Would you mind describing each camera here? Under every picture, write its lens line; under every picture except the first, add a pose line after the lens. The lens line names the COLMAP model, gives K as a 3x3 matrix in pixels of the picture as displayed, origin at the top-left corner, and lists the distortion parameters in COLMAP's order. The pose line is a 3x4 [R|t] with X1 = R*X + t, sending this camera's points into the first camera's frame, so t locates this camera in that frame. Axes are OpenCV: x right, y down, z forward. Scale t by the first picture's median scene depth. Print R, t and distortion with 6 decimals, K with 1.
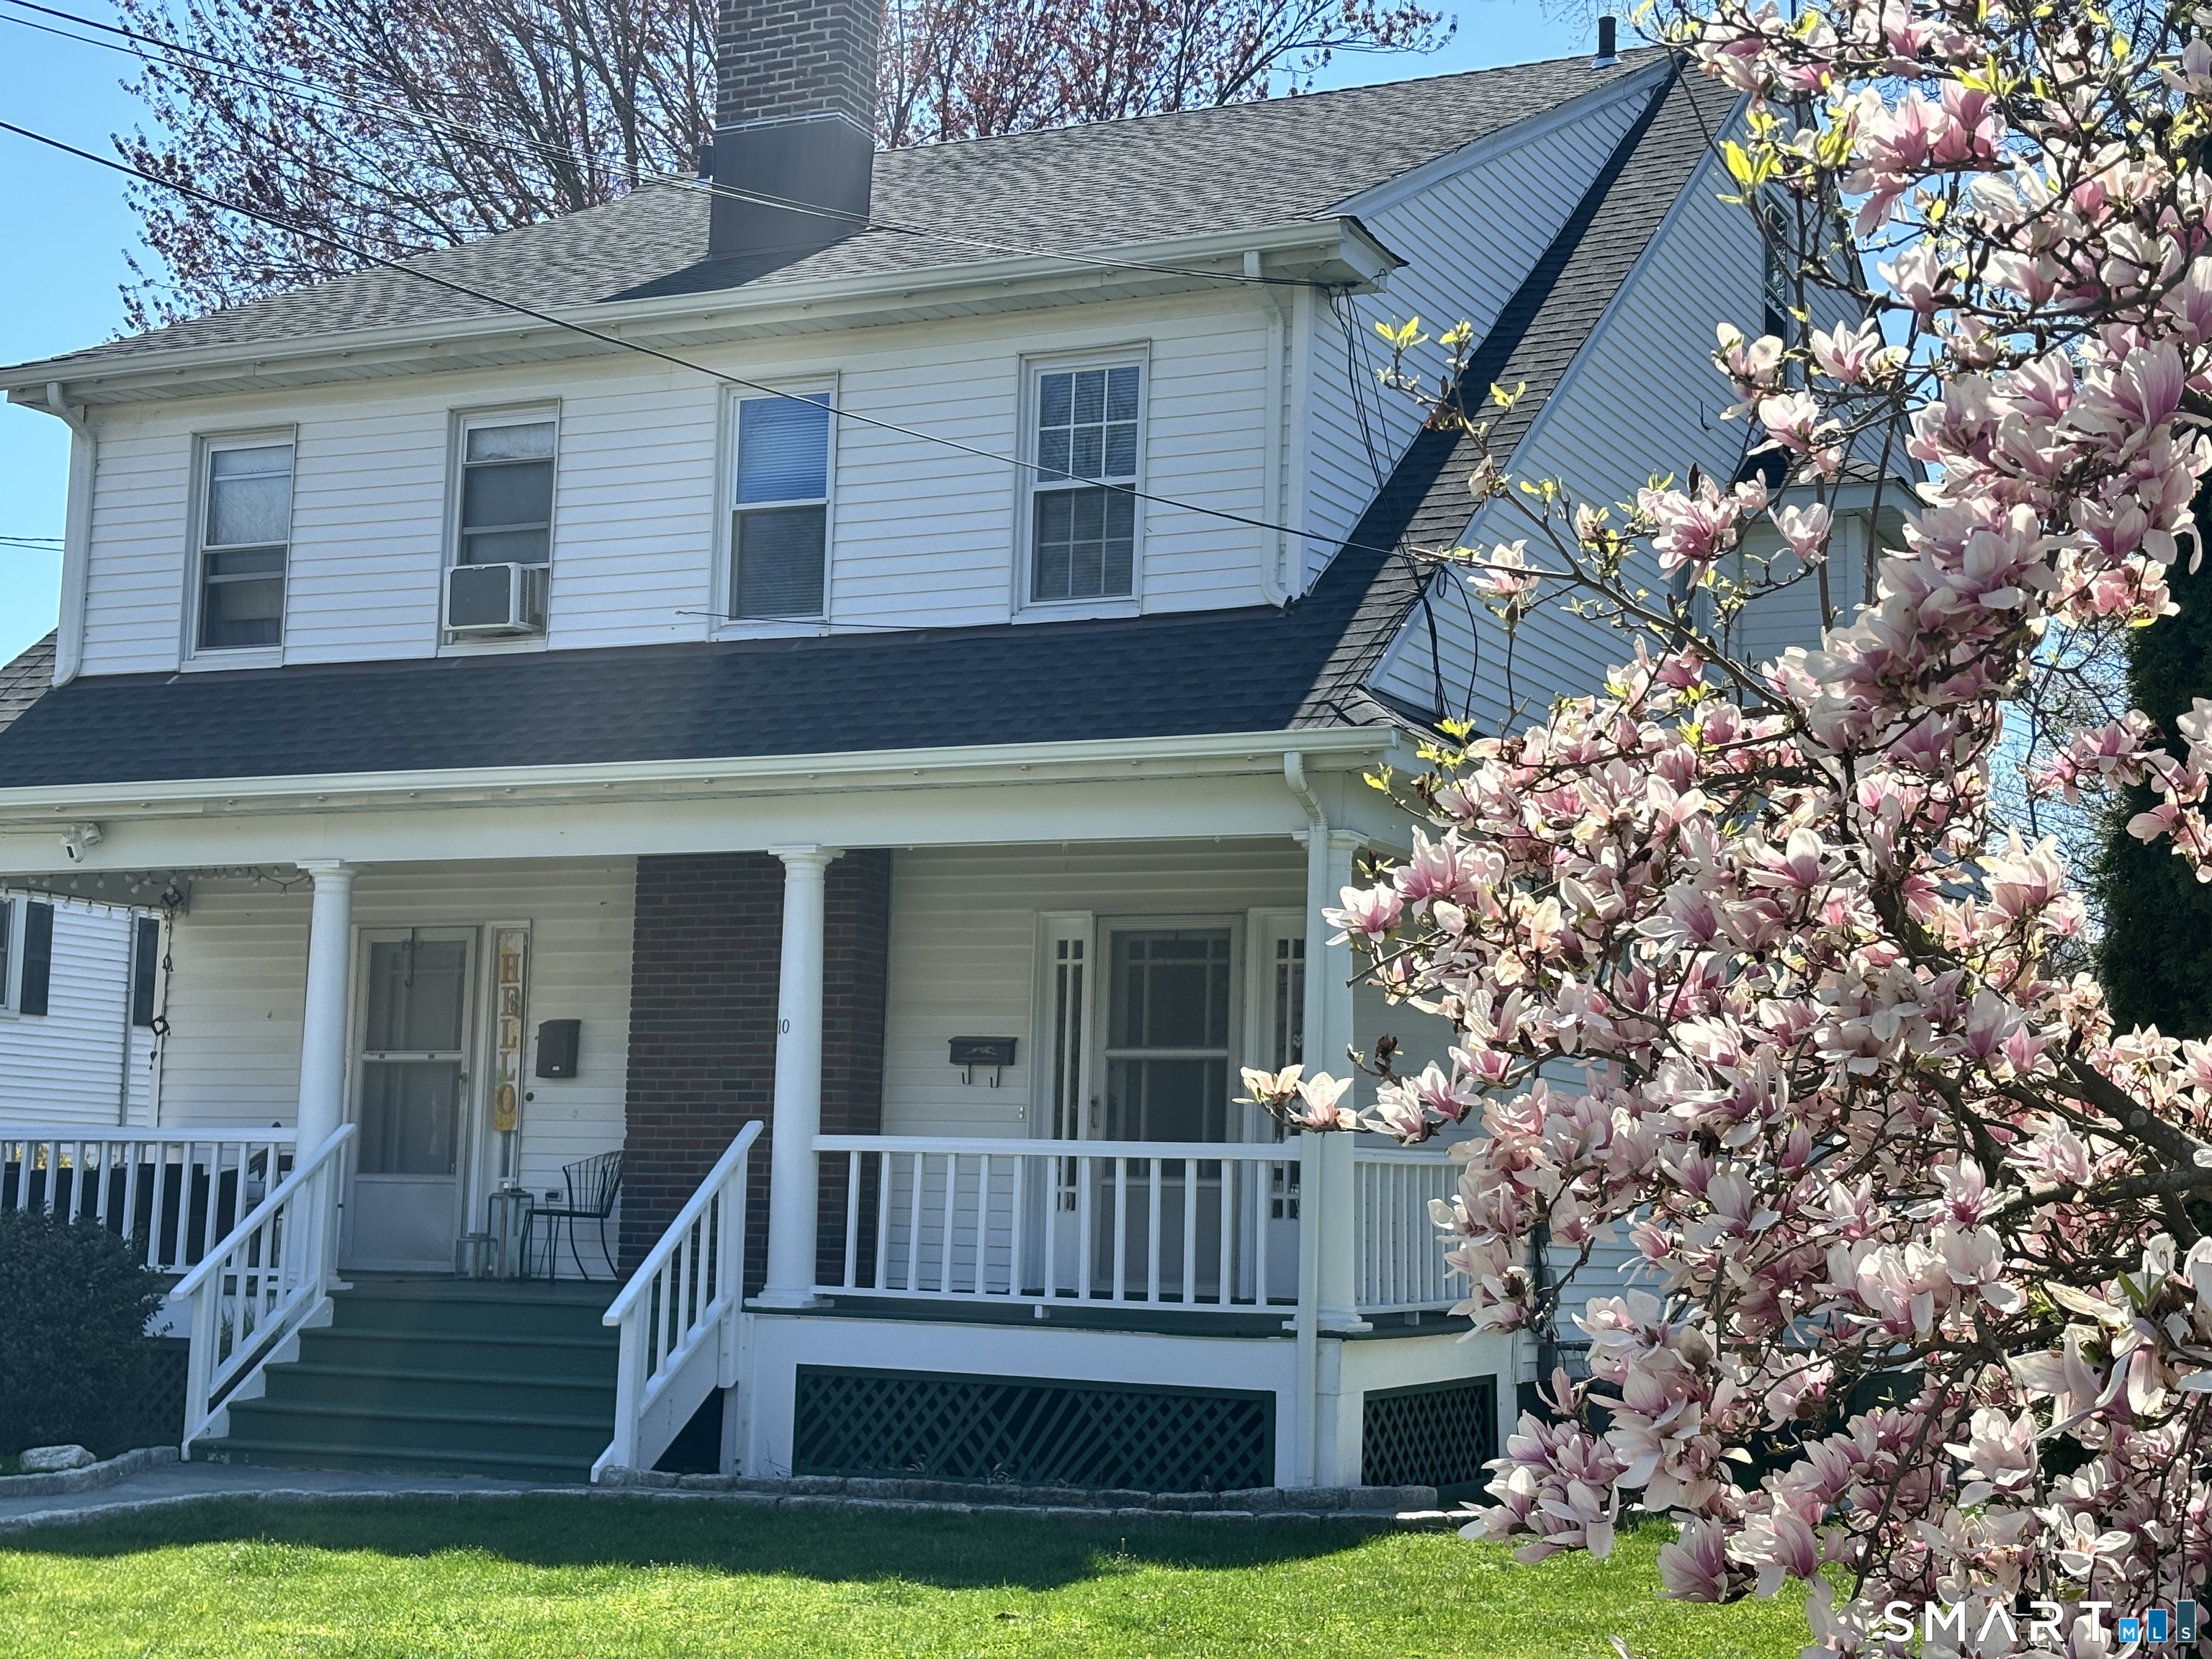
lens RADIAL K [[3385.0, 0, 1121.0], [0, 3385.0, 814.2], [0, 0, 1]] dist [0.026564, 0.000000]
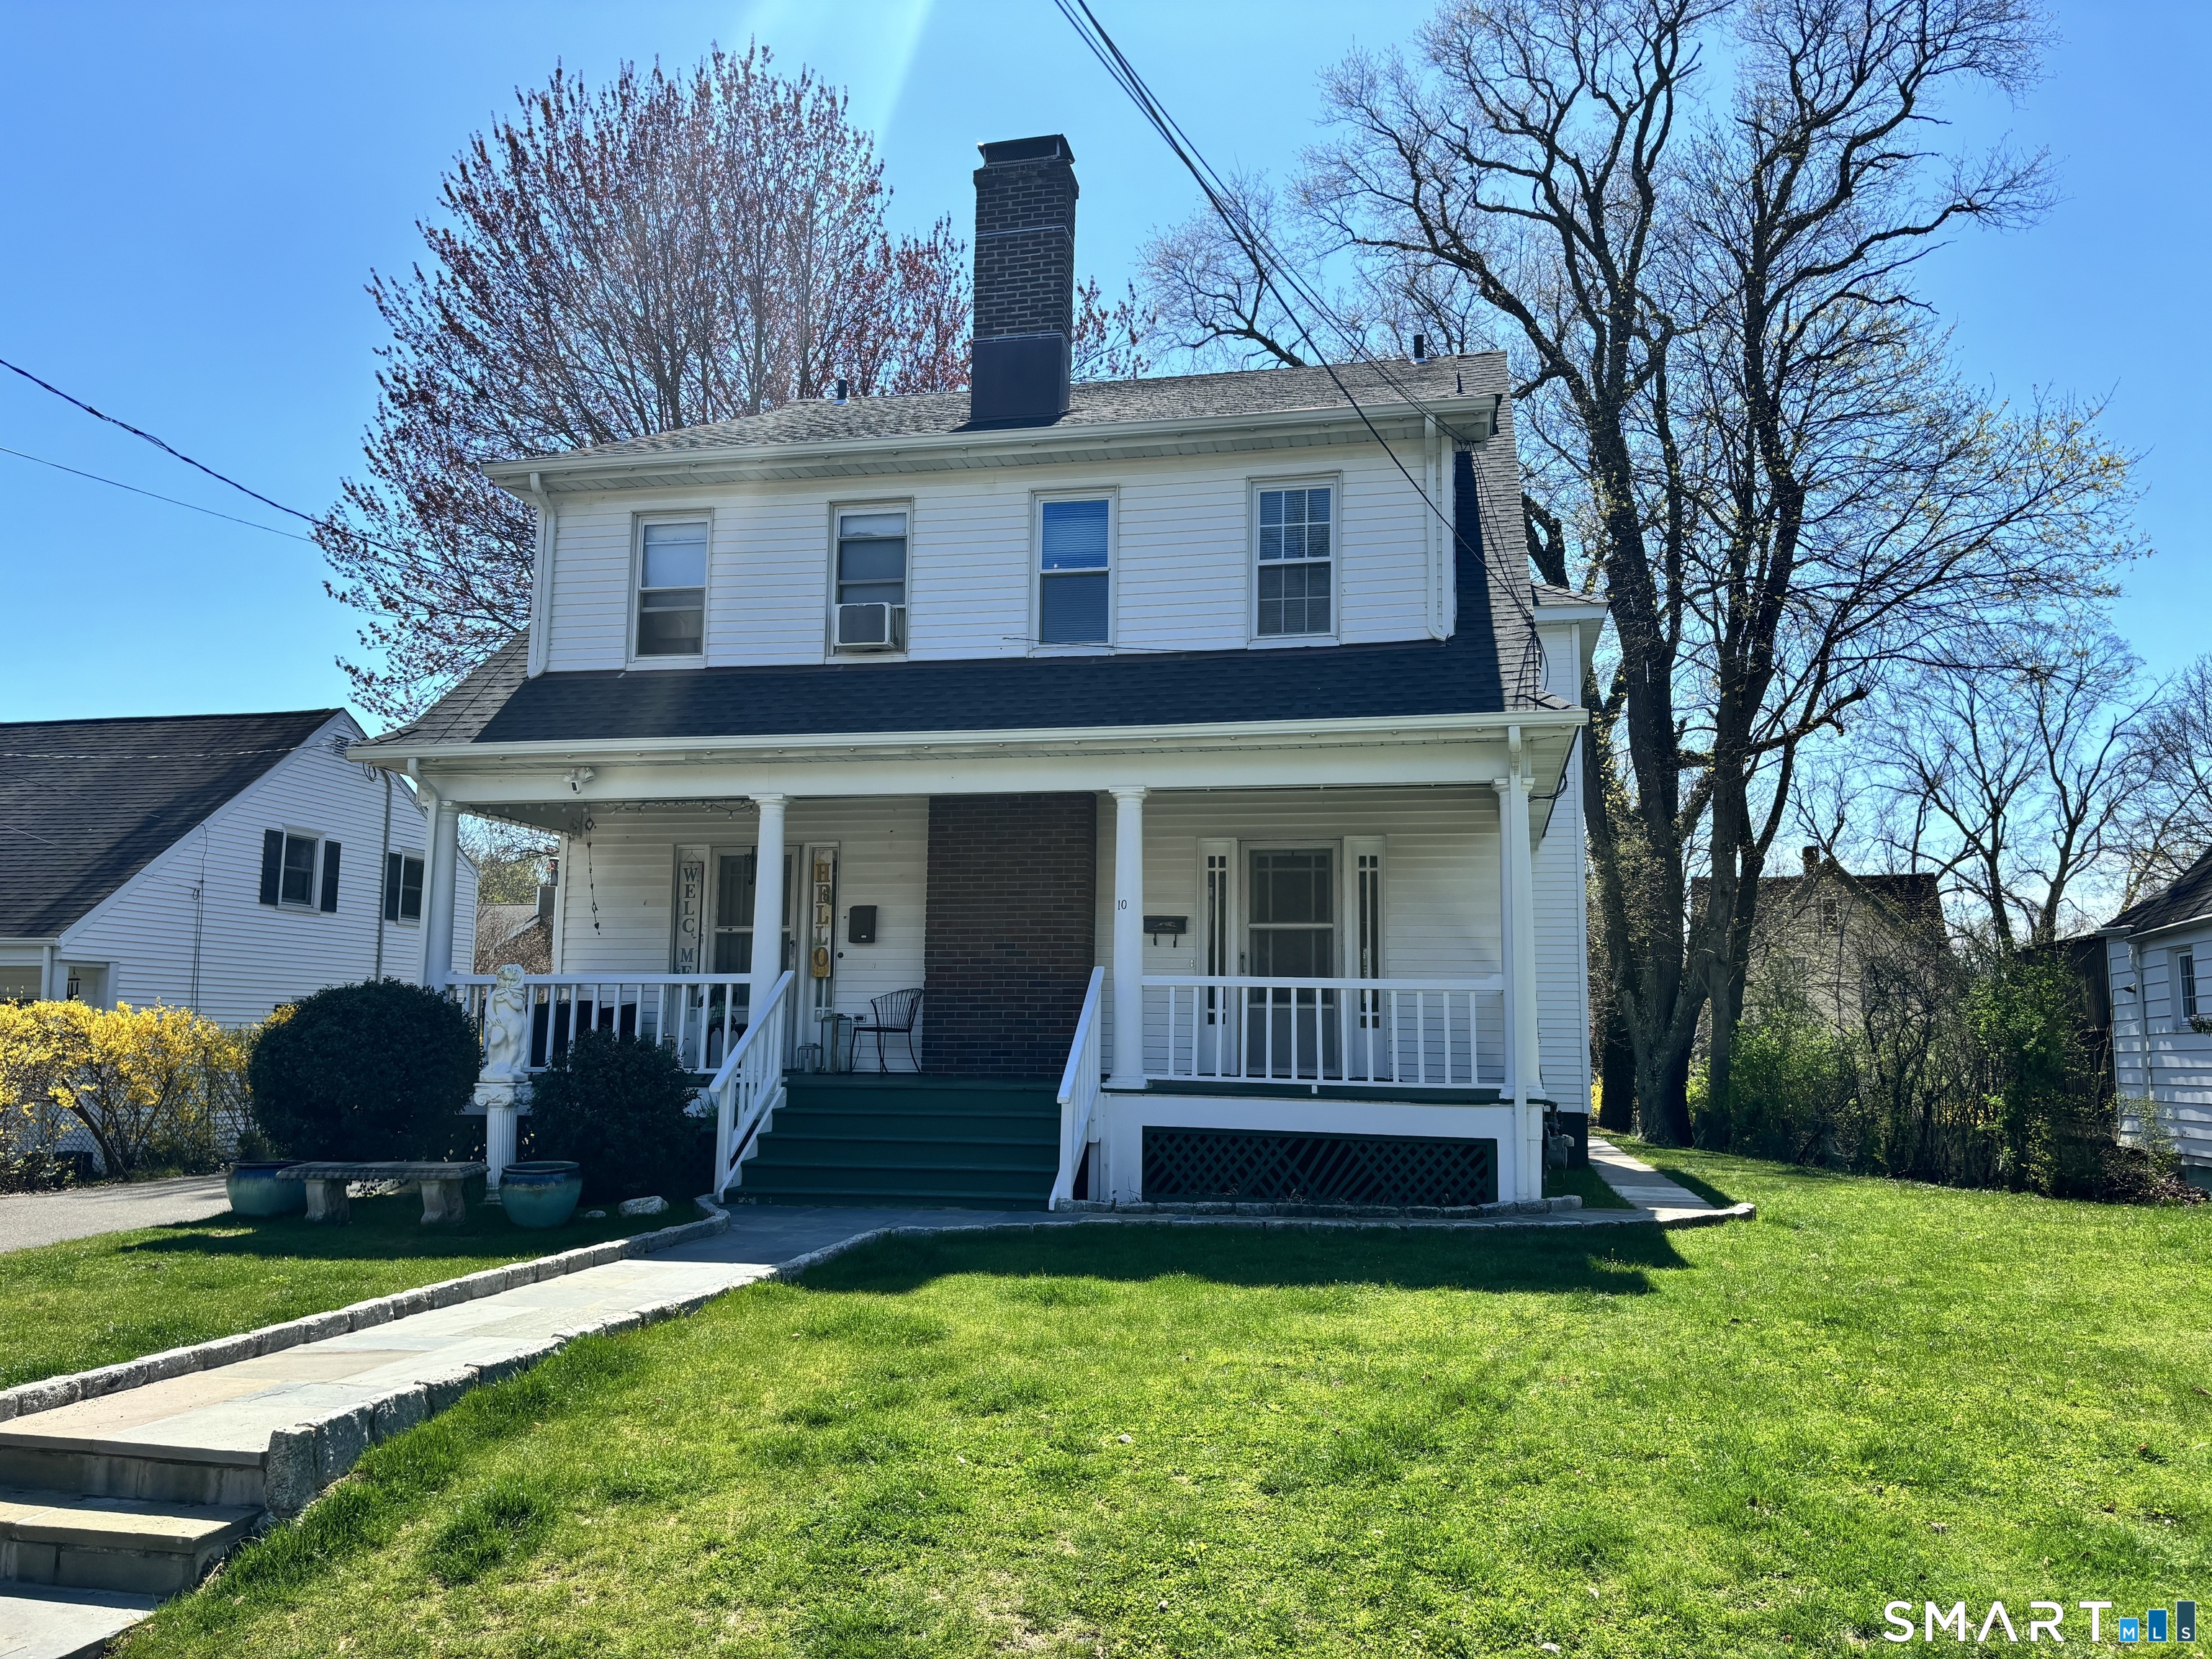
lens RADIAL K [[1669.7, 0, 1095.1], [0, 1669.7, 847.8], [0, 0, 1]] dist [0.039891, -0.024186]
pose [[0.973582, 0.013864, 0.227915, -0.261965], [-0.016186, 0.999834, 0.008320, 0.028714], [-0.227762, -0.011789, 0.973646, 0.251010]]
